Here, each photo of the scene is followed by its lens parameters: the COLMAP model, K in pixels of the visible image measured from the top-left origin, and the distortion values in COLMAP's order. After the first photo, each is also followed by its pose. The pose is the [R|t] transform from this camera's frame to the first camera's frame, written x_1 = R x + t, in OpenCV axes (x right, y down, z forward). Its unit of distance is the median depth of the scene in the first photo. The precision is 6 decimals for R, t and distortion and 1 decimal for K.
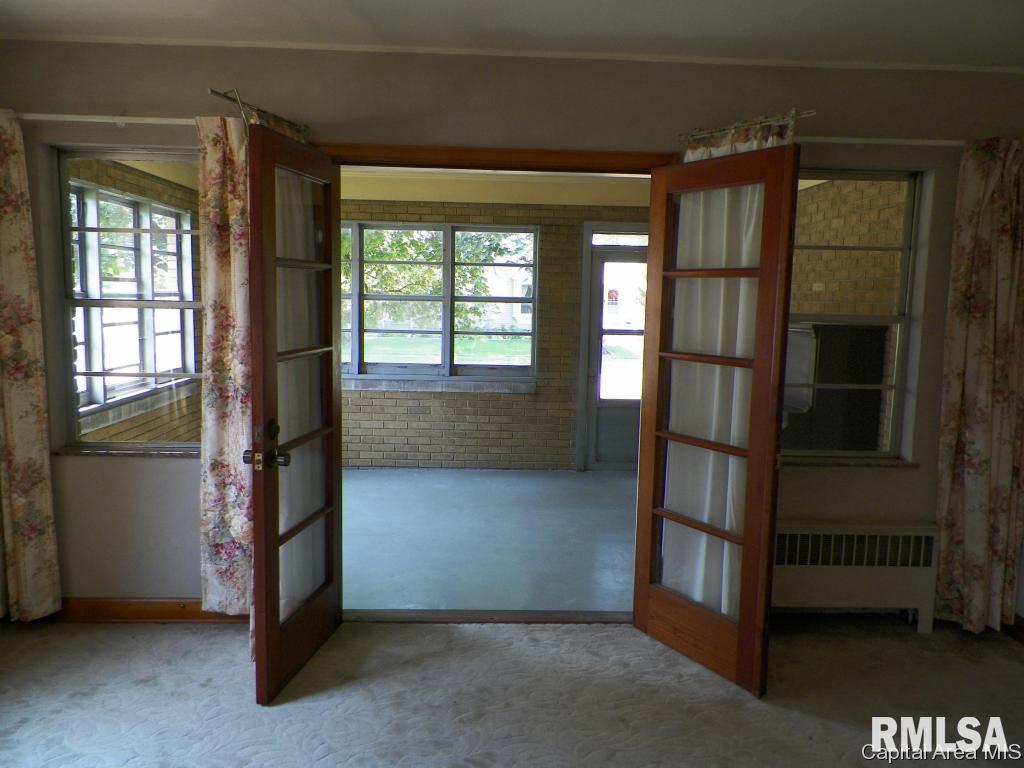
lens RADIAL K [[771.1, 0, 509.5], [0, 771.1, 379.0], [0, 0, 1]] dist [0.015914, -0.002454]
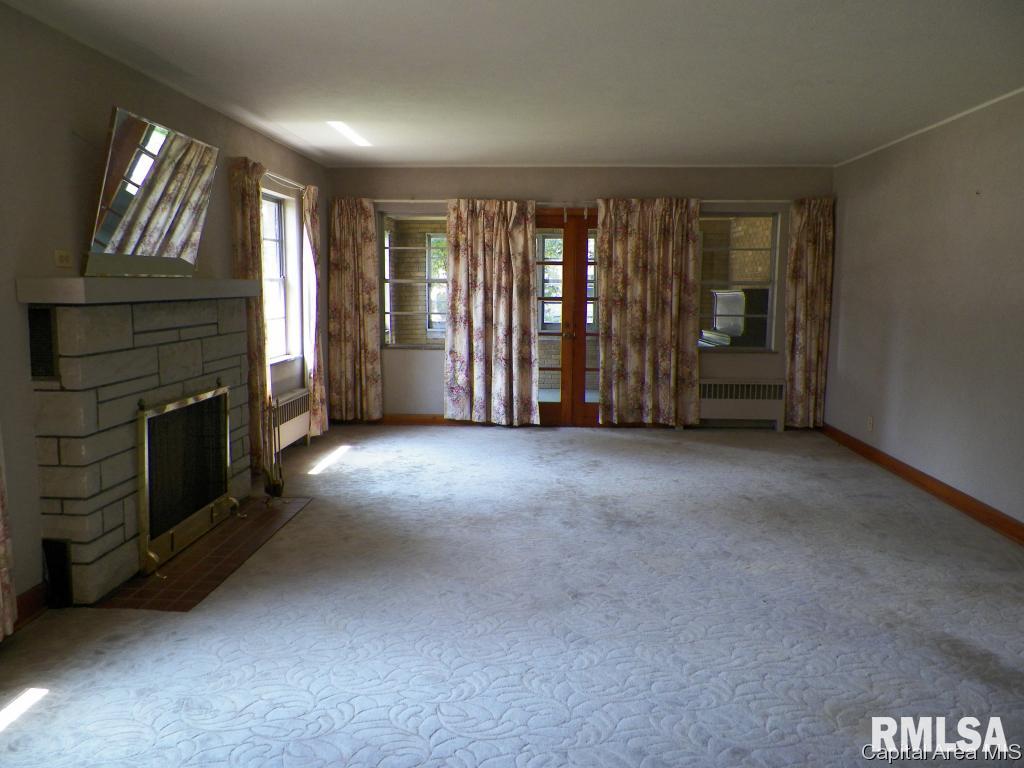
lens RADIAL K [[771.1, 0, 516.8], [0, 771.1, 382.4], [0, 0, 1]] dist [0.015914, -0.002454]
pose [[0.994225, -0.000611, -0.107315, 0.050064], [0.001899, 0.999927, 0.011900, 0.173513], [0.107300, -0.012035, 0.994154, -1.211606]]
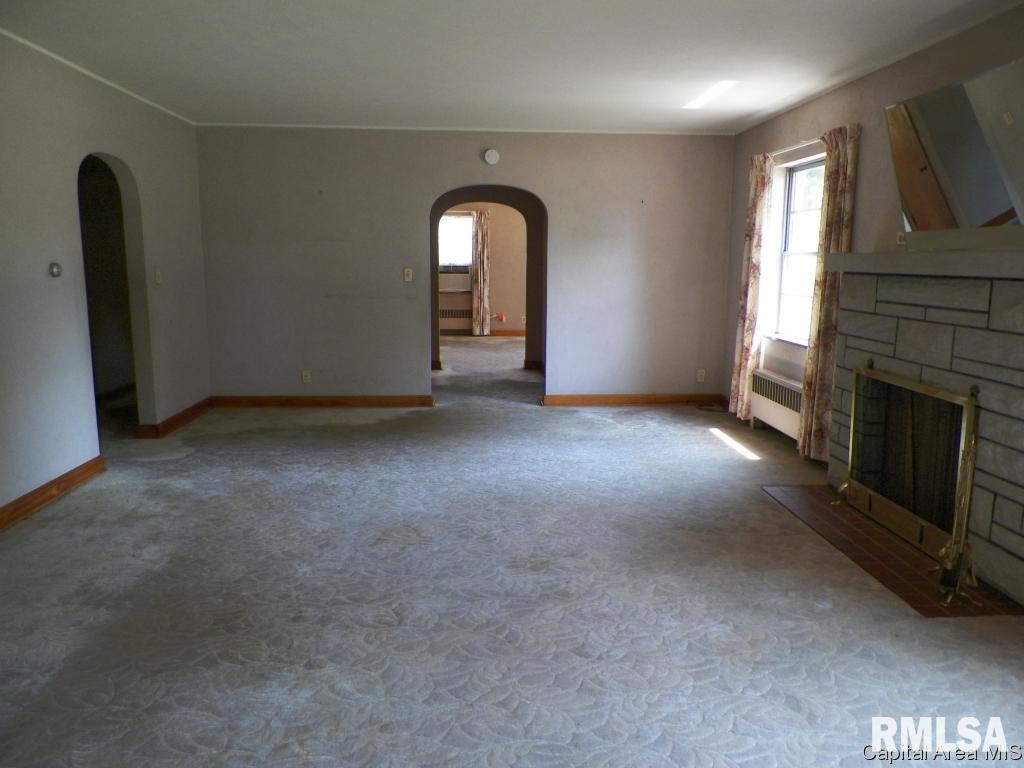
lens RADIAL K [[771.1, 0, 509.6], [0, 771.1, 381.4], [0, 0, 1]] dist [0.015914, -0.002454]
pose [[-0.999336, -0.036406, 0.001251, -0.088486], [-0.034703, 0.961910, 0.271154, -0.373375], [-0.011075, 0.270930, -0.962535, 3.738142]]
